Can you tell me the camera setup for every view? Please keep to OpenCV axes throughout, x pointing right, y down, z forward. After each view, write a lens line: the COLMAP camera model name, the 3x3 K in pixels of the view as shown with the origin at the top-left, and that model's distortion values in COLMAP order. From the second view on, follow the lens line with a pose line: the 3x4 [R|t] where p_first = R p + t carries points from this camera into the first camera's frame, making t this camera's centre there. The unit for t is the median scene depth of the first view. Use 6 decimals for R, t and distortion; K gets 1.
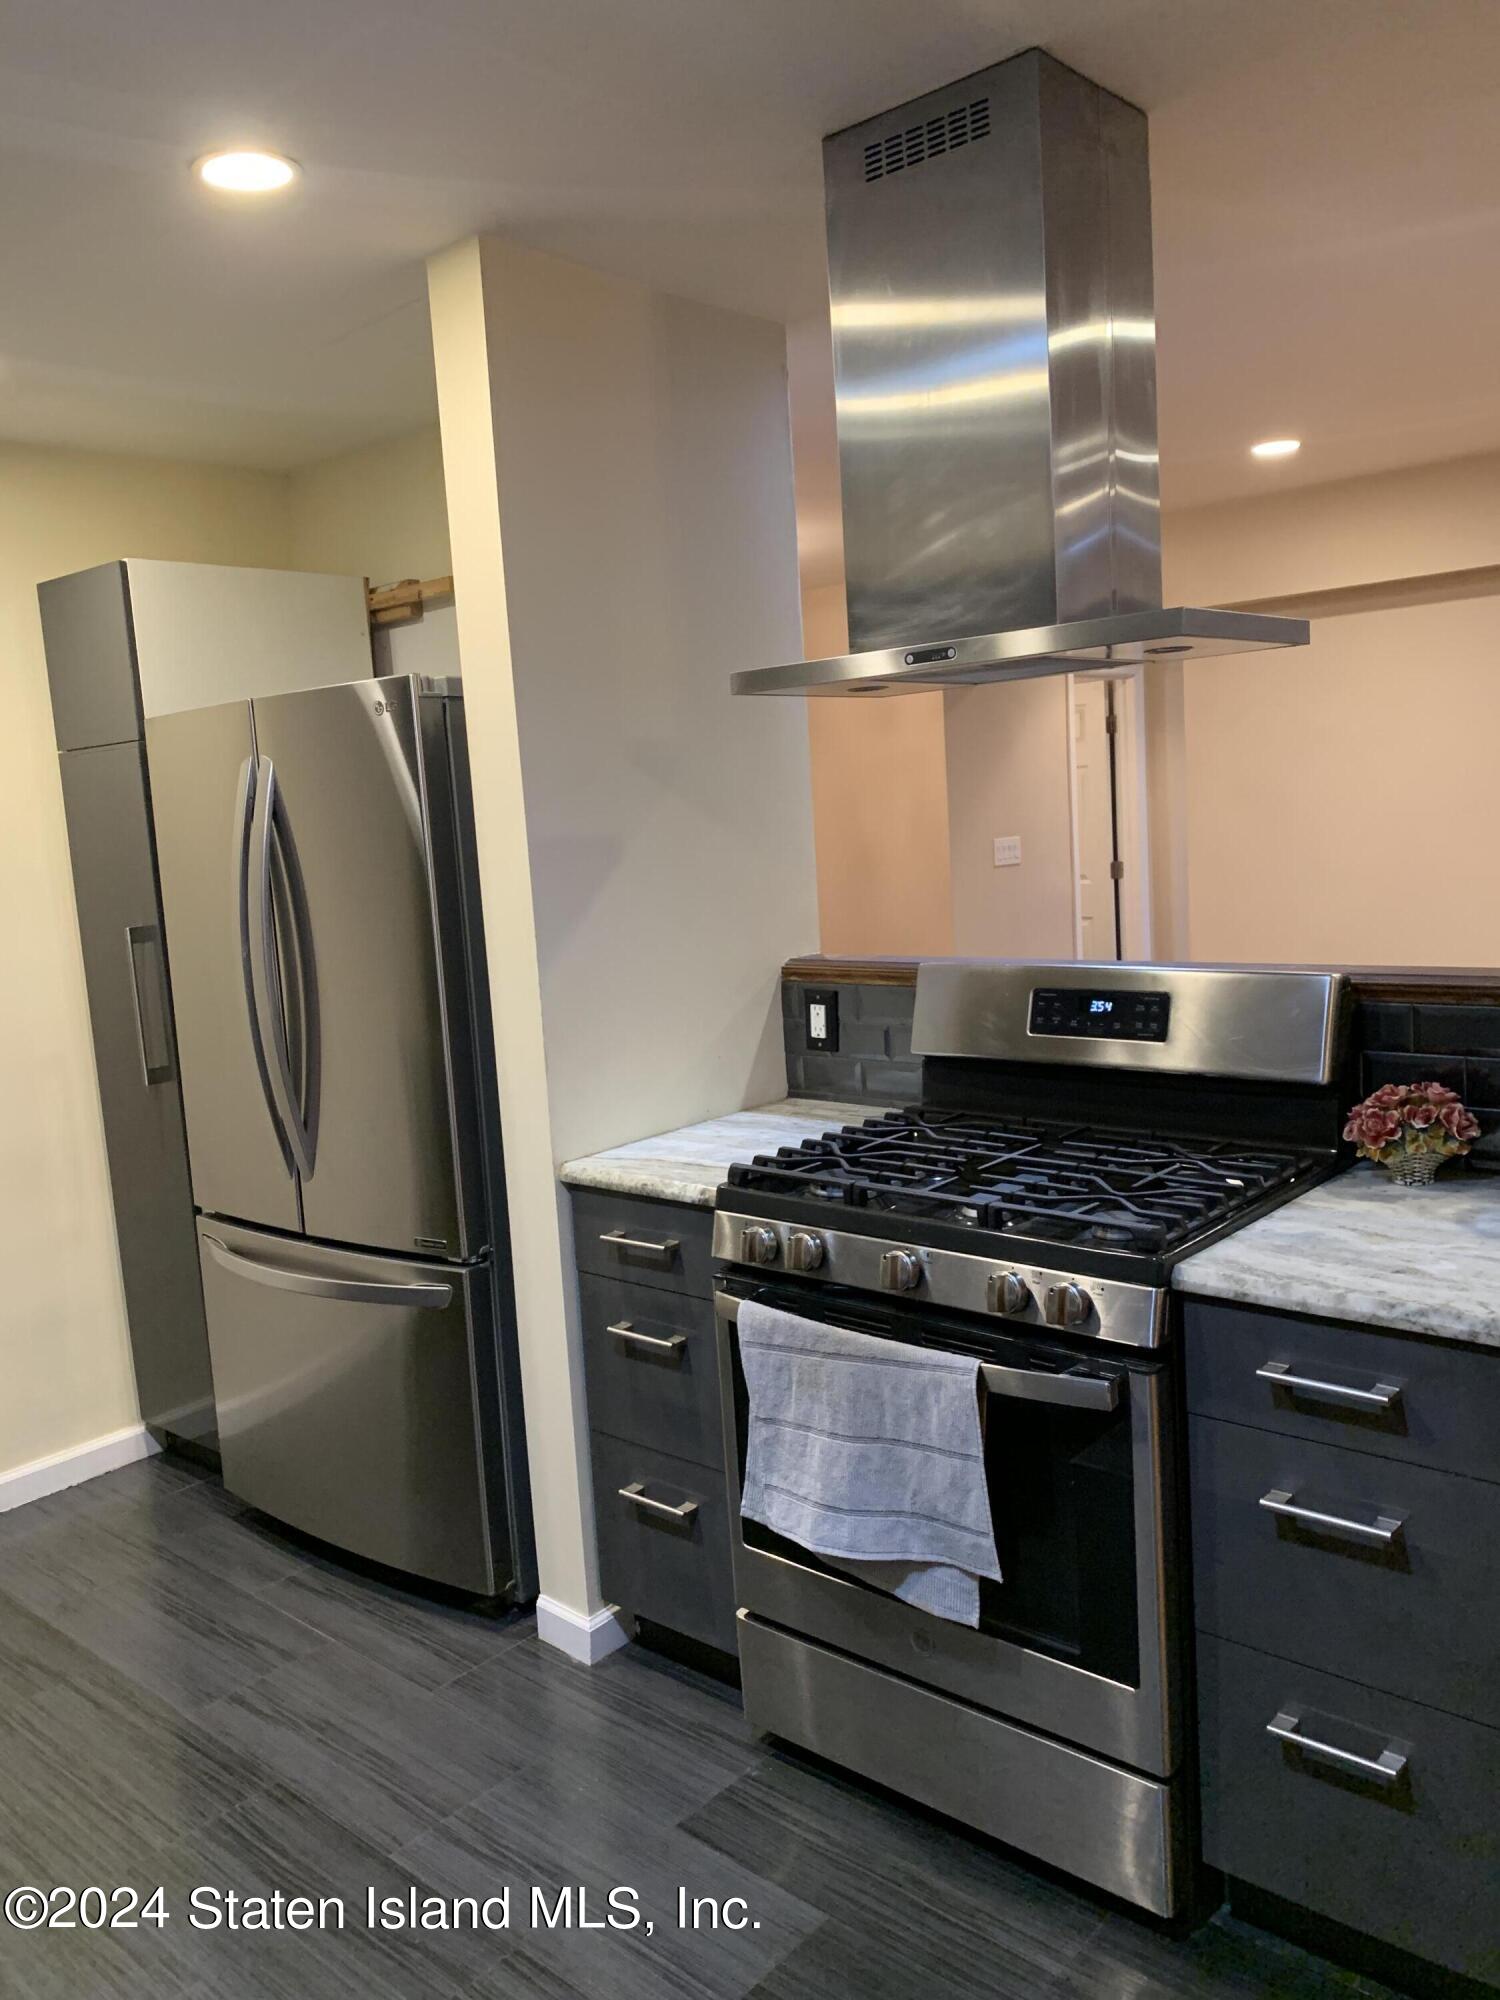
lens RADIAL K [[1514.9, 0, 750.0], [0, 1514.9, 1000.0], [0, 0, 1]] dist [0.140055, -0.257299]
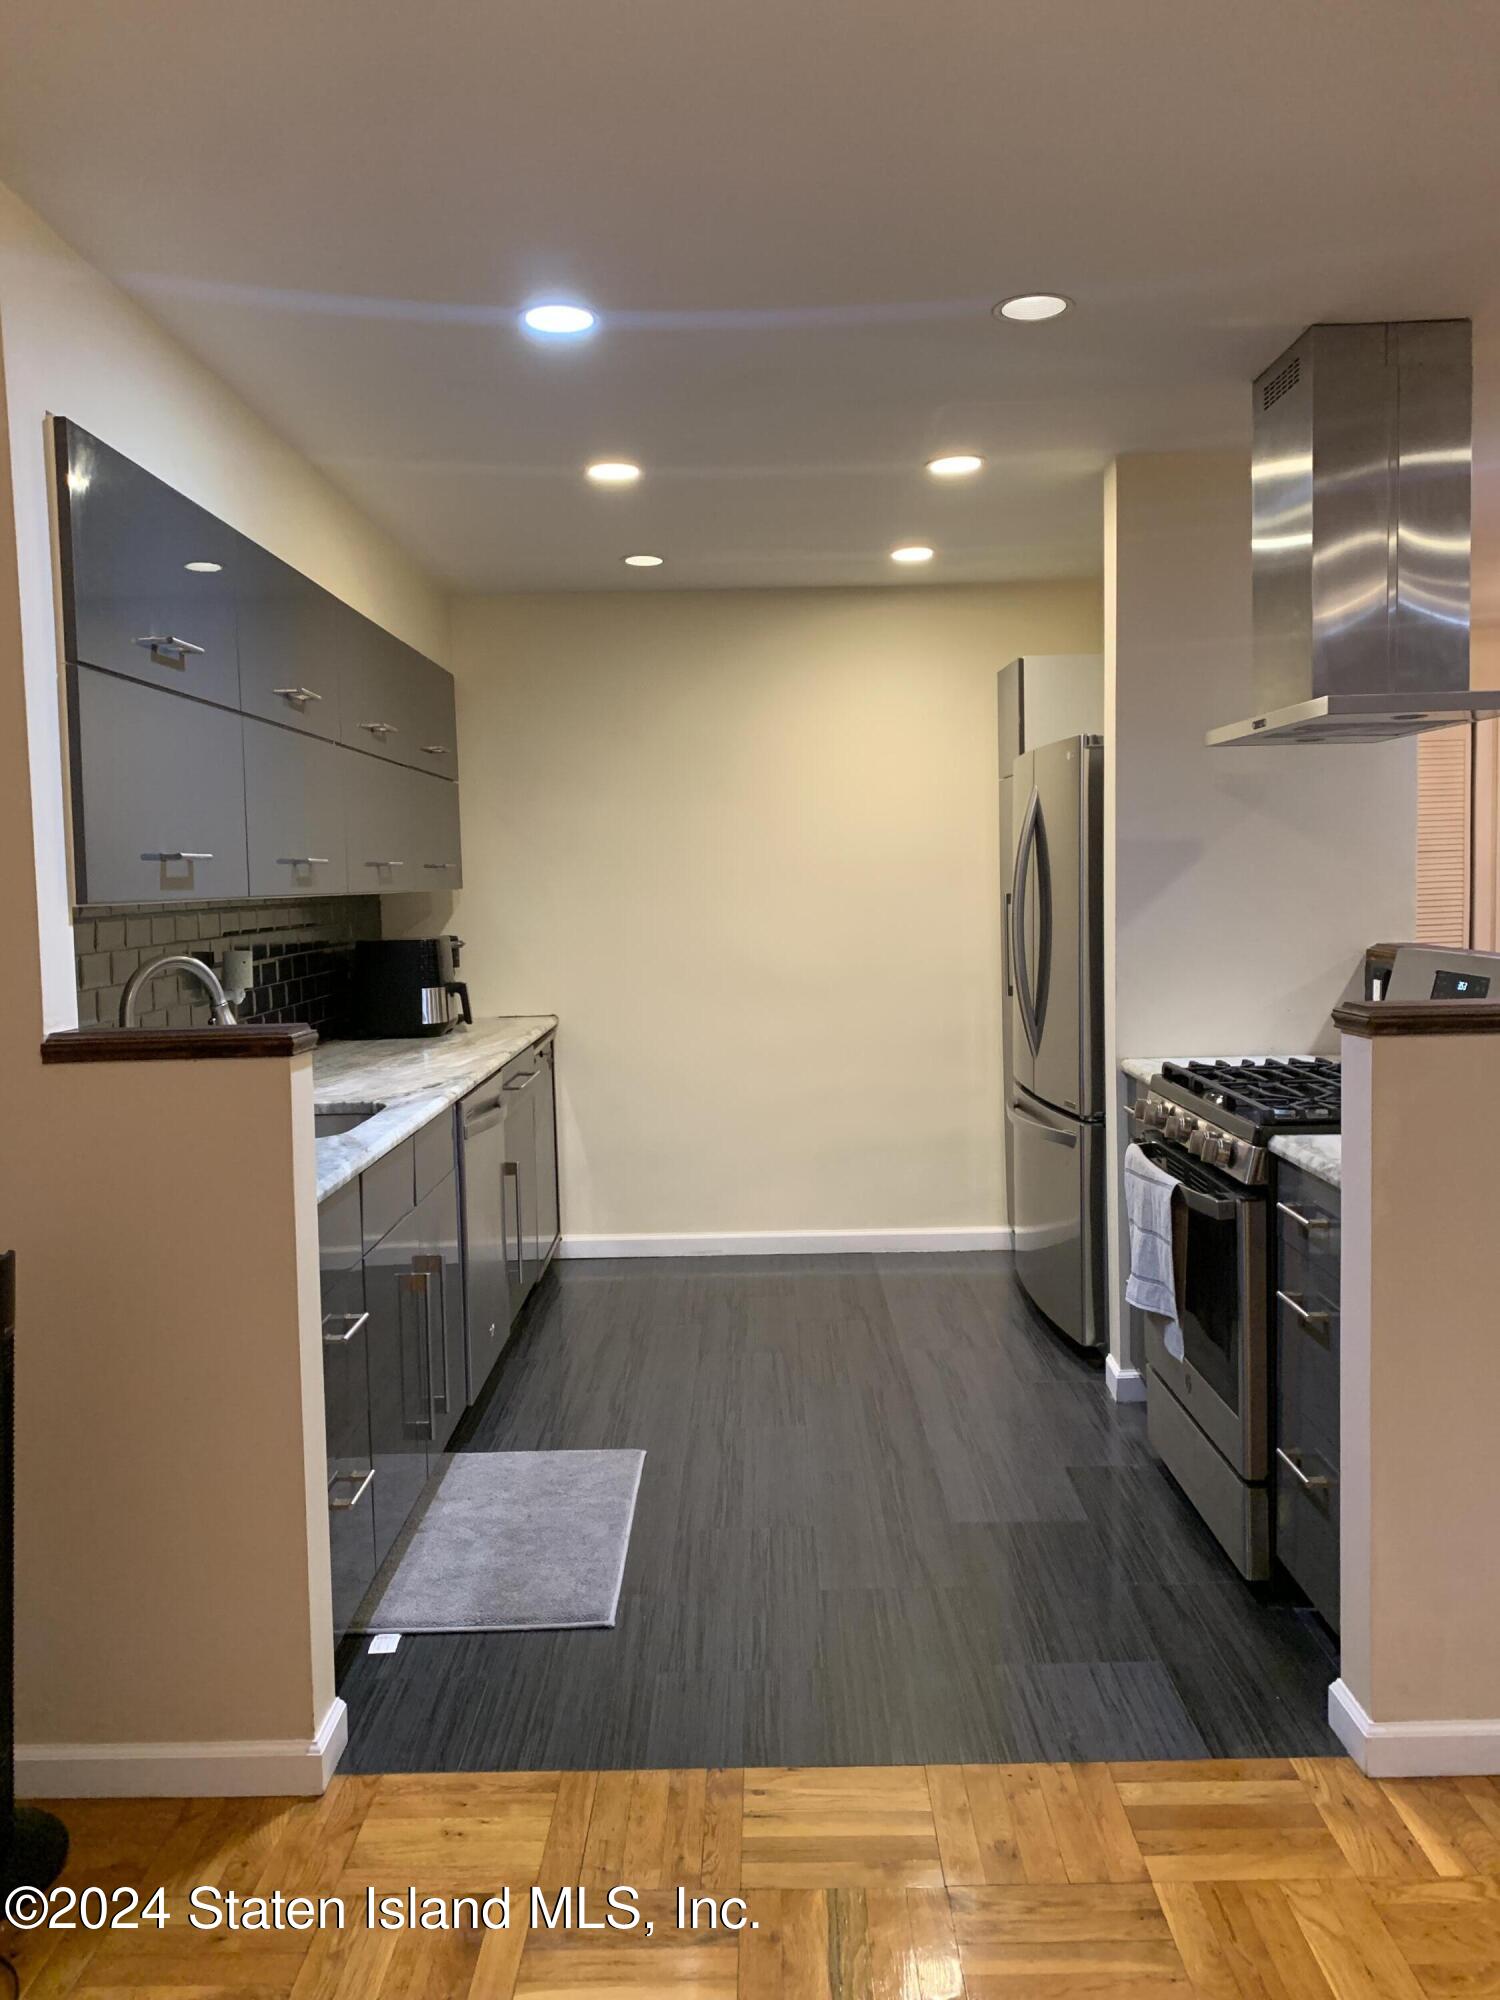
lens RADIAL K [[1514.9, 0, 750.0], [0, 1514.9, 1000.0], [0, 0, 1]] dist [0.140055, -0.257299]
pose [[0.671828, 0.107151, -0.732916, 0.794765], [-0.107798, 0.993091, 0.046376, 0.020836], [0.732821, 0.047850, 0.678737, -0.316290]]
